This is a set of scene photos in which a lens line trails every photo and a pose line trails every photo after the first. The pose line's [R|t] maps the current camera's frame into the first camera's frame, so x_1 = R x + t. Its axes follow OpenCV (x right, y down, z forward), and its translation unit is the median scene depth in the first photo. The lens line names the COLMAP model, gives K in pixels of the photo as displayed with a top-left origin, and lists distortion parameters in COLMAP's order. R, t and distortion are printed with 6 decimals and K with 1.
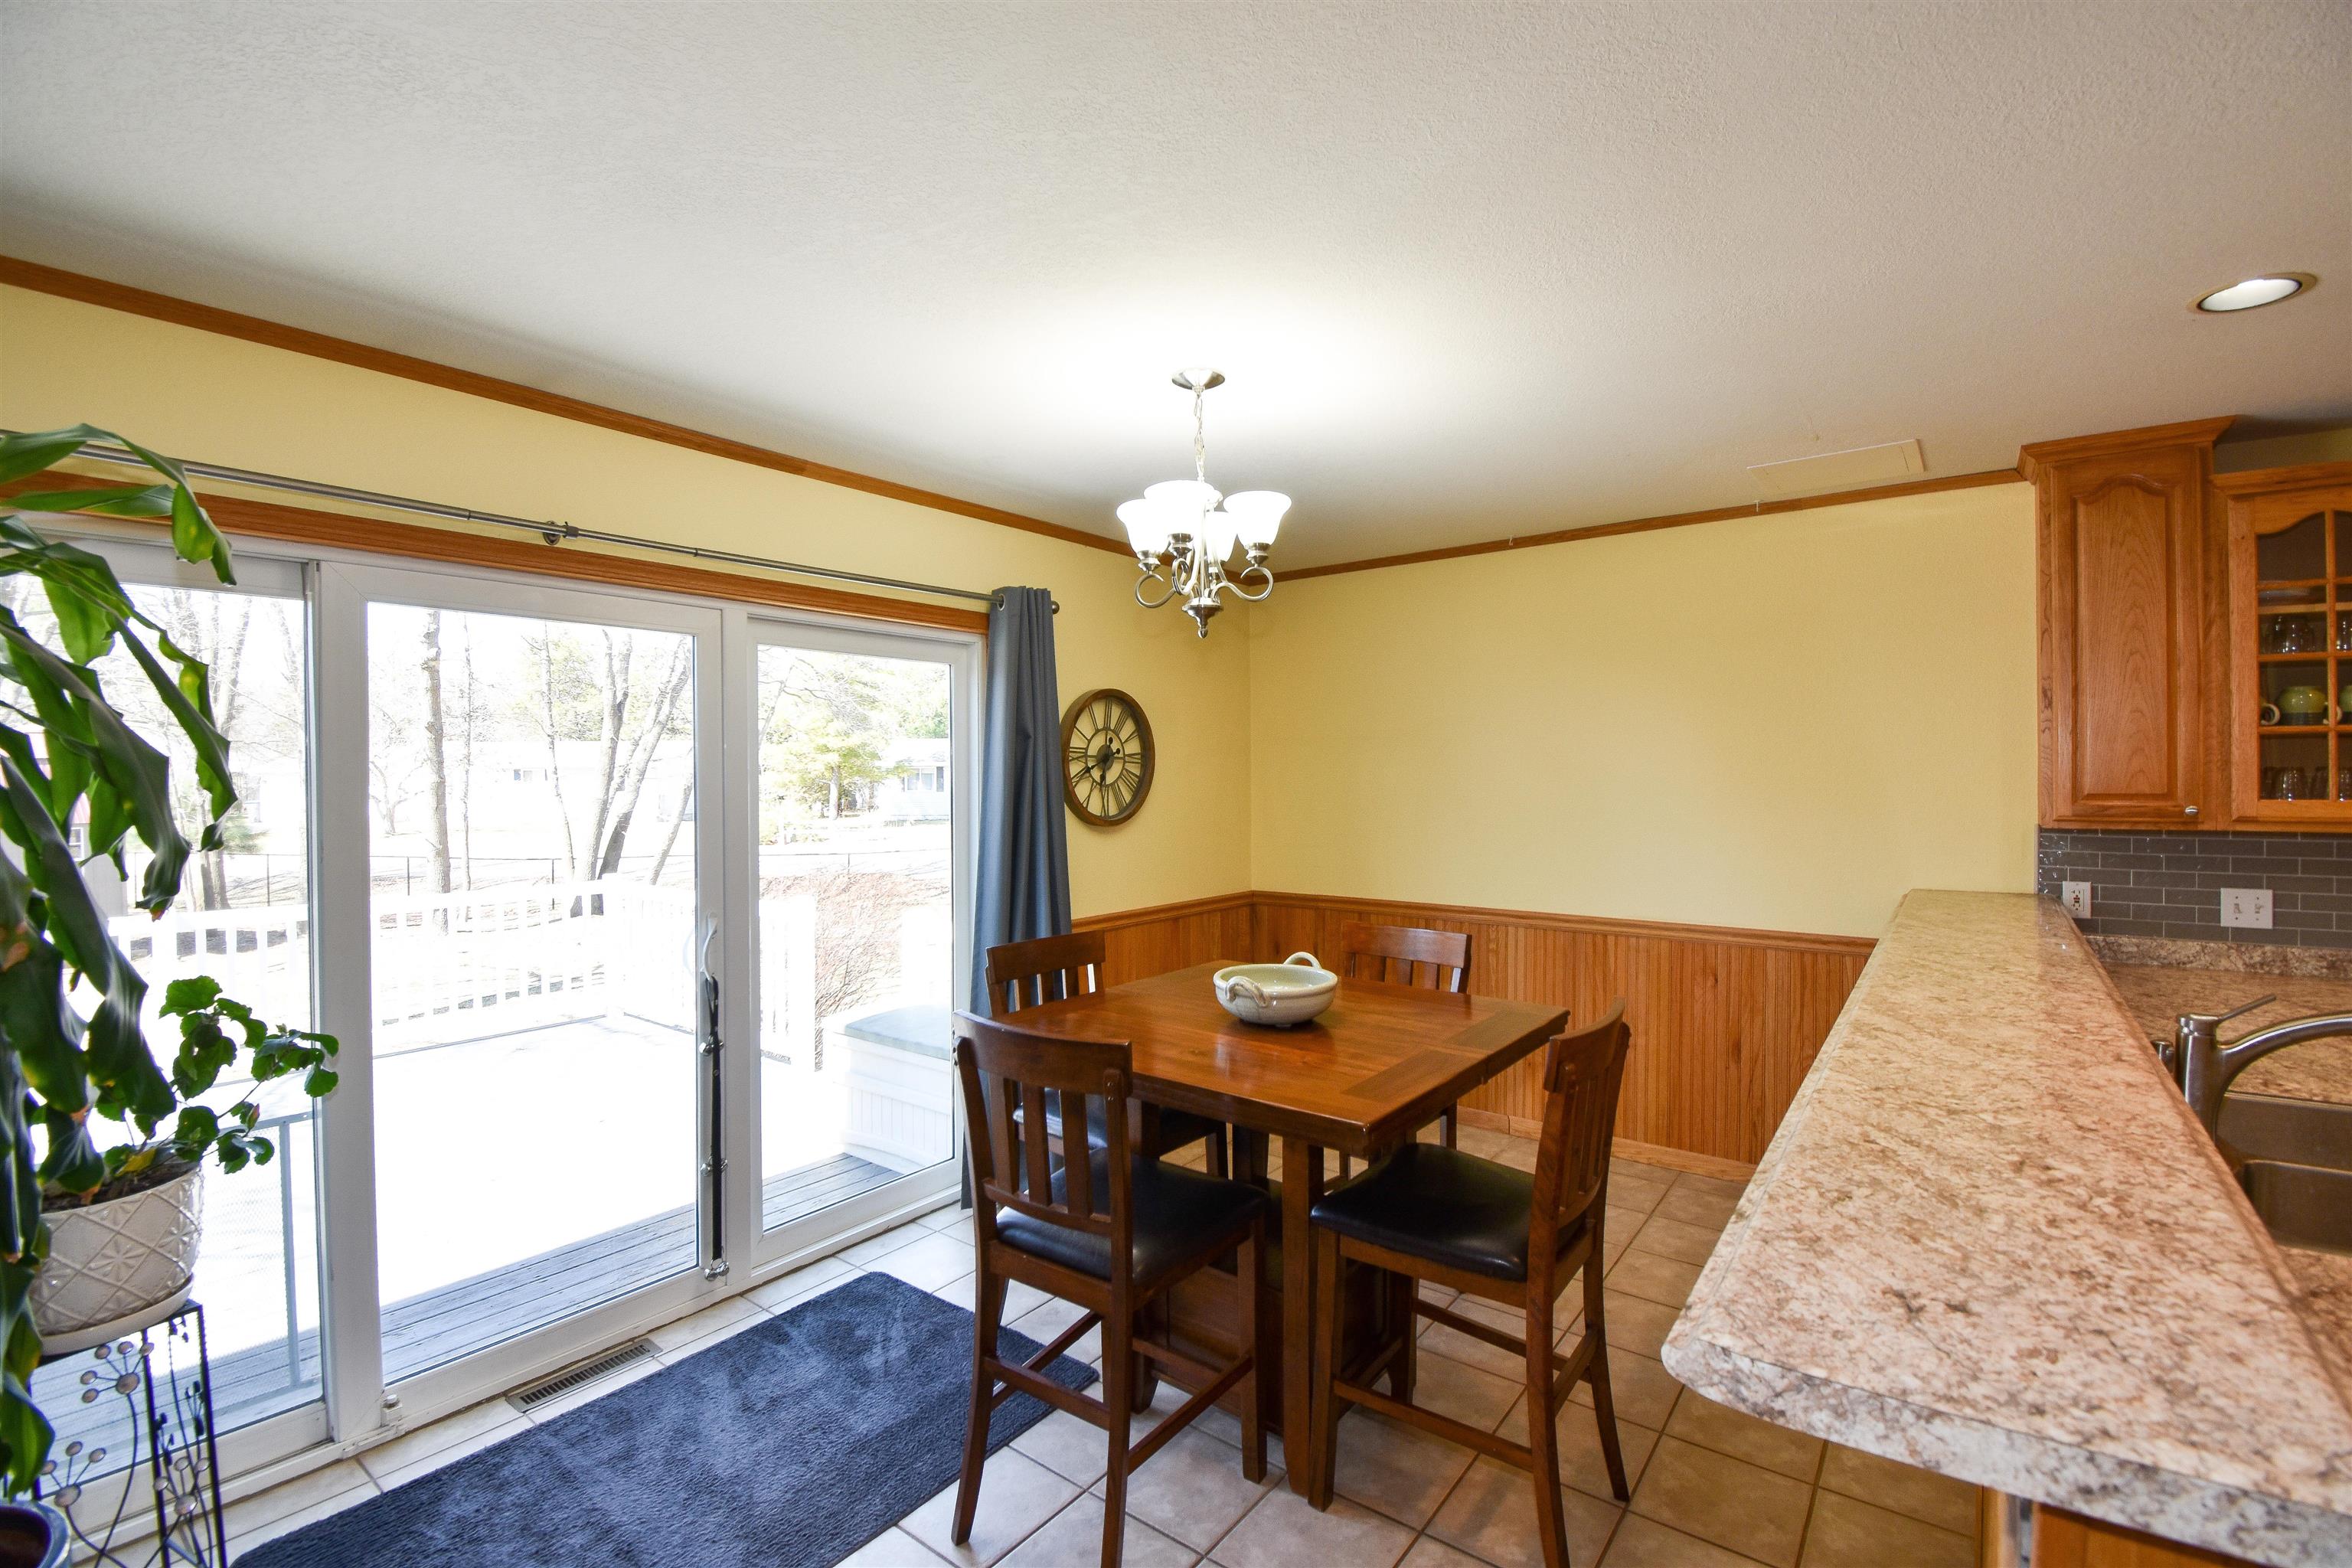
lens RADIAL K [[1034.1, 0, 1181.4], [0, 1034.1, 781.7], [0, 0, 1]] dist [0.009346, -0.019629]
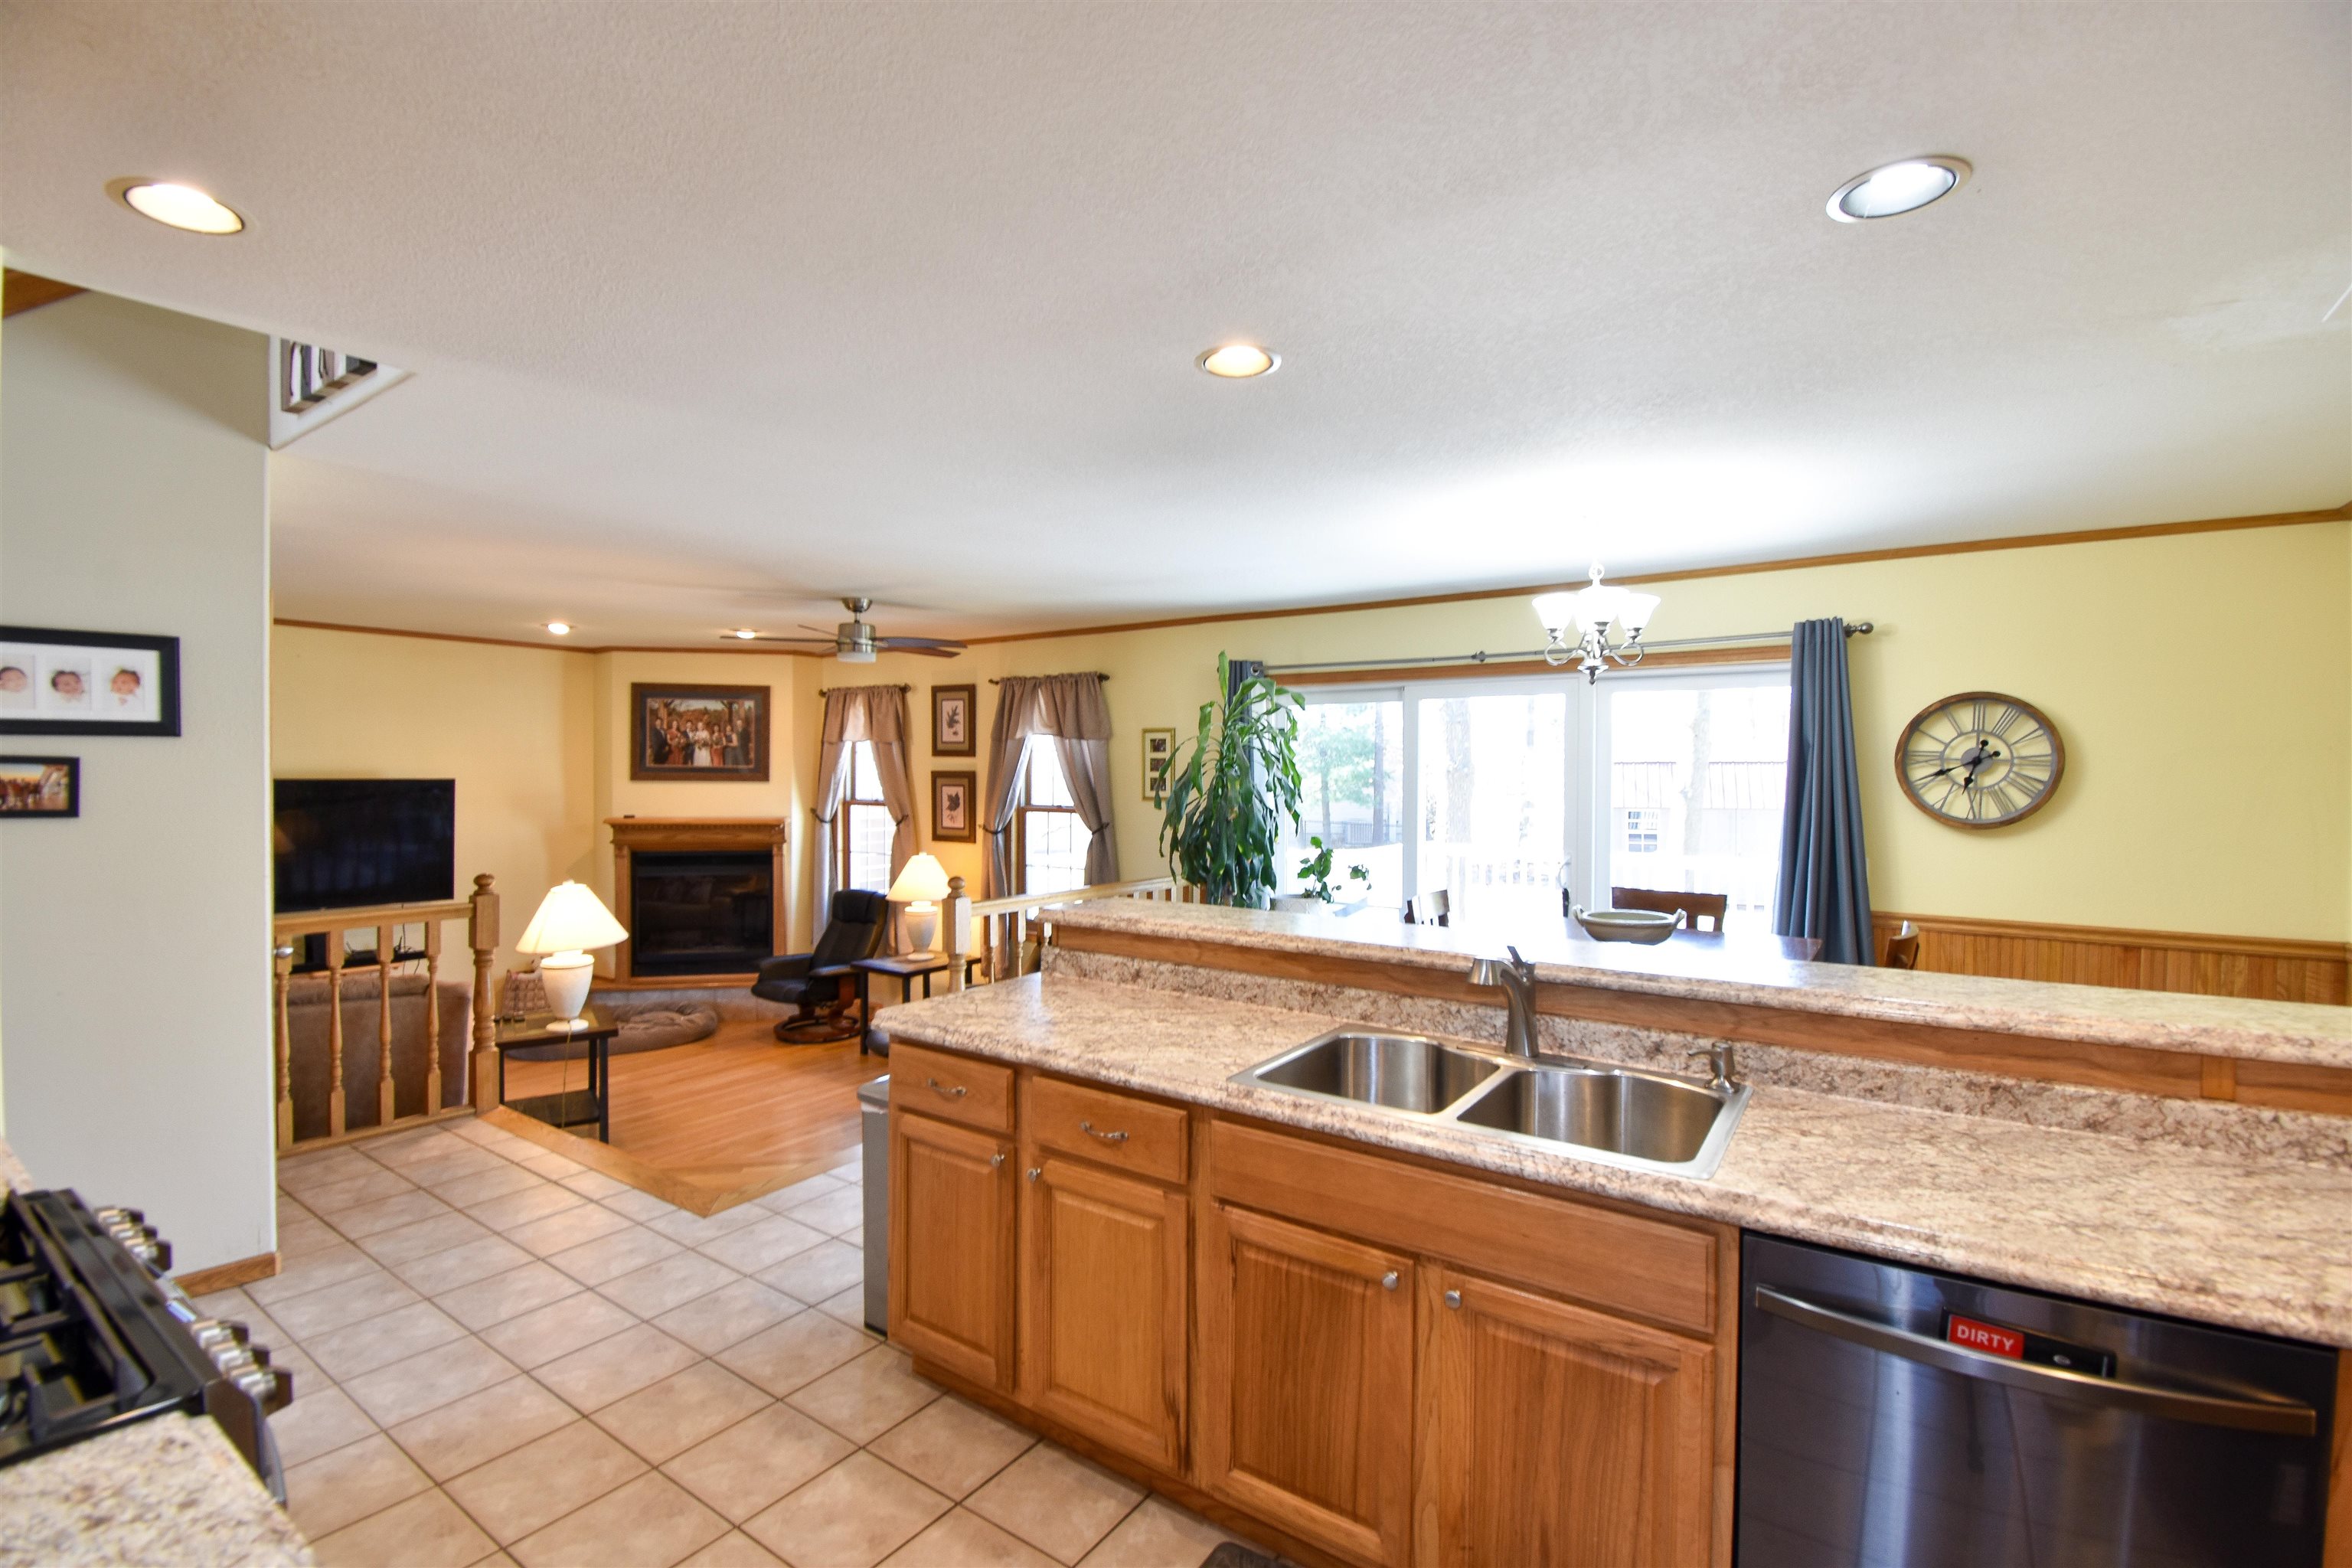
lens RADIAL K [[1034.1, 0, 1179.0], [0, 1034.1, 781.8], [0, 0, 1]] dist [0.009346, -0.019629]
pose [[0.039058, 0.014968, -0.999125, 1.328119], [-0.015513, 0.999776, 0.014372, -0.007652], [0.999117, 0.014938, 0.039282, 0.282907]]
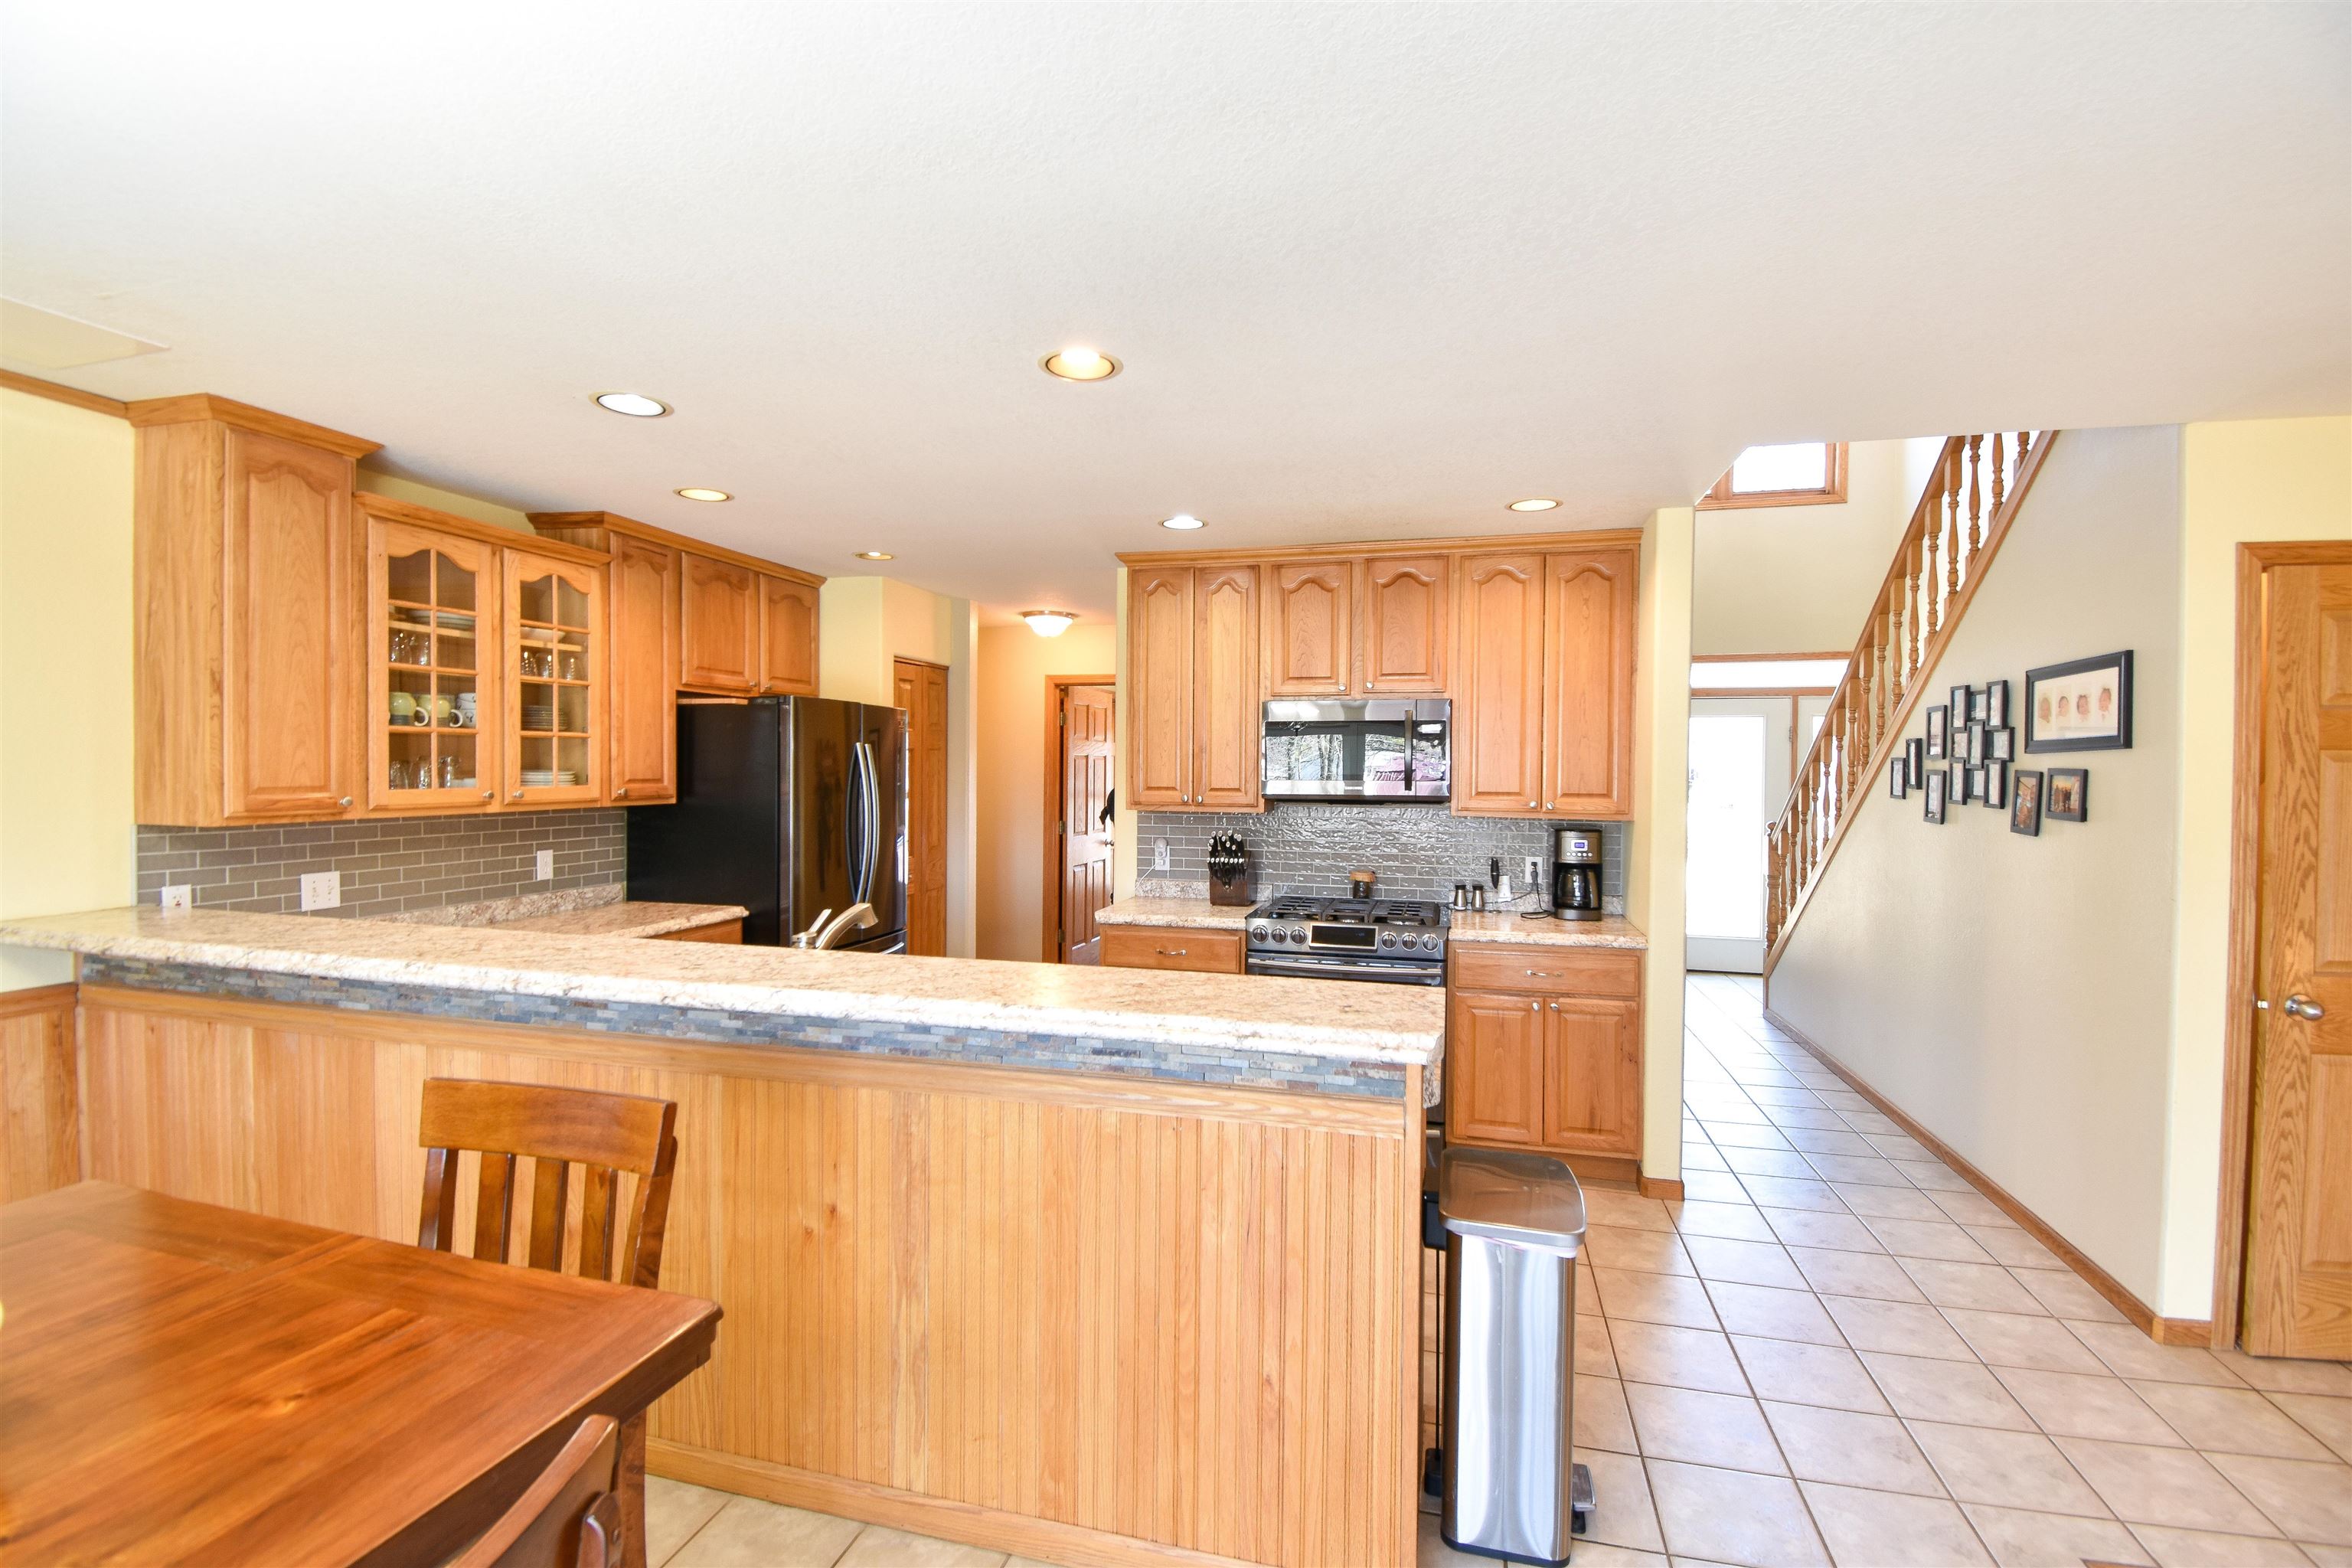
lens RADIAL K [[1034.1, 0, 1181.3], [0, 1034.1, 781.8], [0, 0, 1]] dist [0.009346, -0.019629]
pose [[-0.386347, -0.011100, 0.922287, -0.335822], [0.002134, 0.999914, 0.012928, -0.004148], [-0.922351, 0.006963, -0.386290, 0.616324]]
